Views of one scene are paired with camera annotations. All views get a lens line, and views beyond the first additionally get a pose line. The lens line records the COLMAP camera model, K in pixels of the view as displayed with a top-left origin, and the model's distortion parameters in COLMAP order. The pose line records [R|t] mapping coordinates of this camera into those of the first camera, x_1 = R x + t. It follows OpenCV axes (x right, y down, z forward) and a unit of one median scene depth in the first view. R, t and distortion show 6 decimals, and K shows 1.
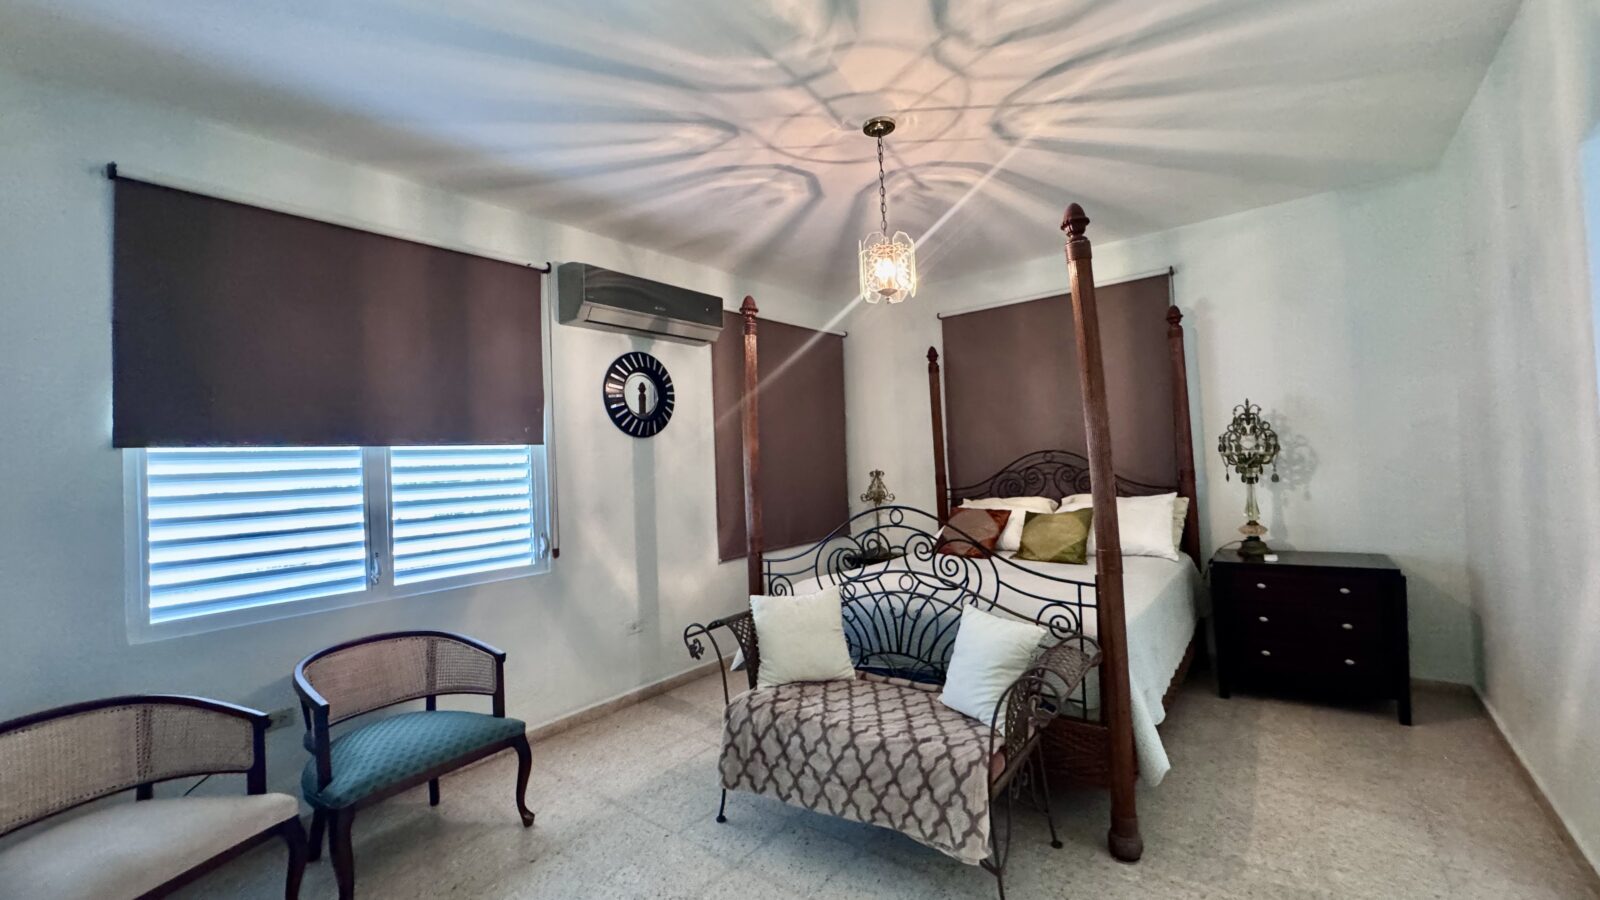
lens RADIAL K [[640.8, 0, 796.0], [0, 640.8, 451.1], [0, 0, 1]] dist [-0.000162, -0.000041]
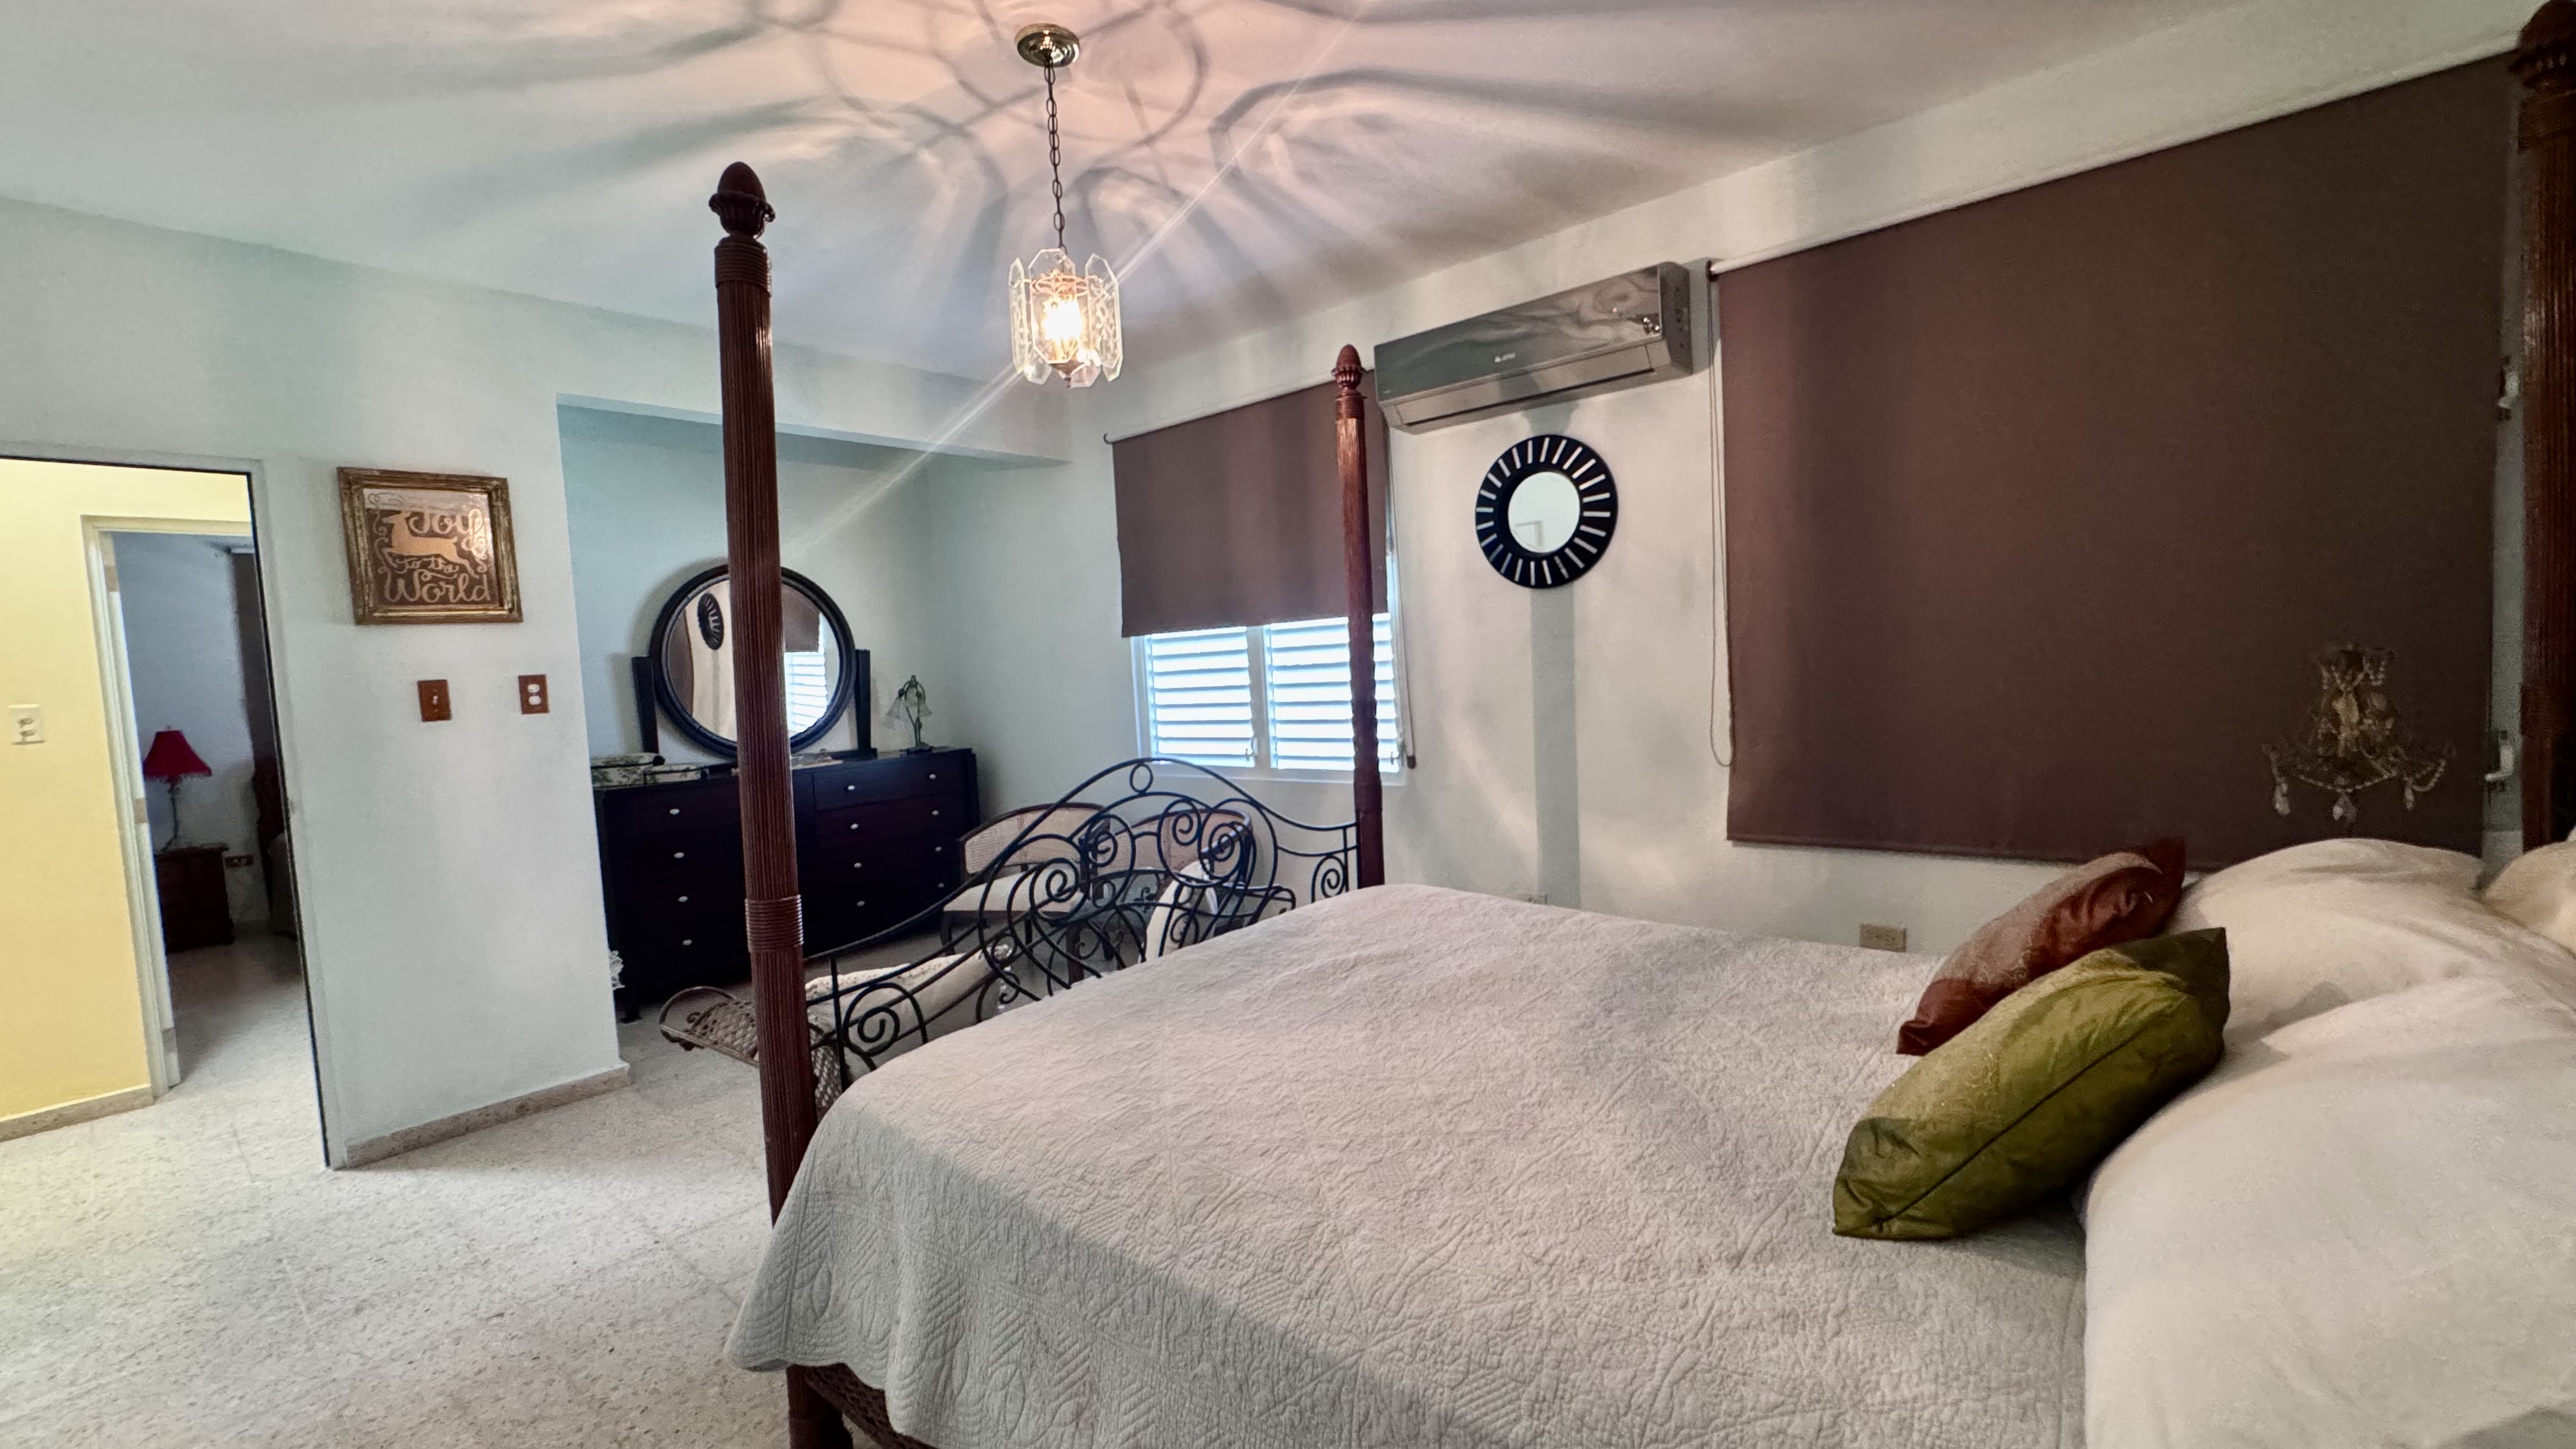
lens RADIAL K [[1031.6, 0, 1294.1], [0, 1031.6, 696.1], [0, 0, 1]] dist [-0.000162, -0.000041]
pose [[-0.022546, 0.080104, -0.996531, 0.930893], [0.077304, 0.993940, 0.078147, -0.018604], [0.996753, -0.075274, -0.028601, 1.080976]]
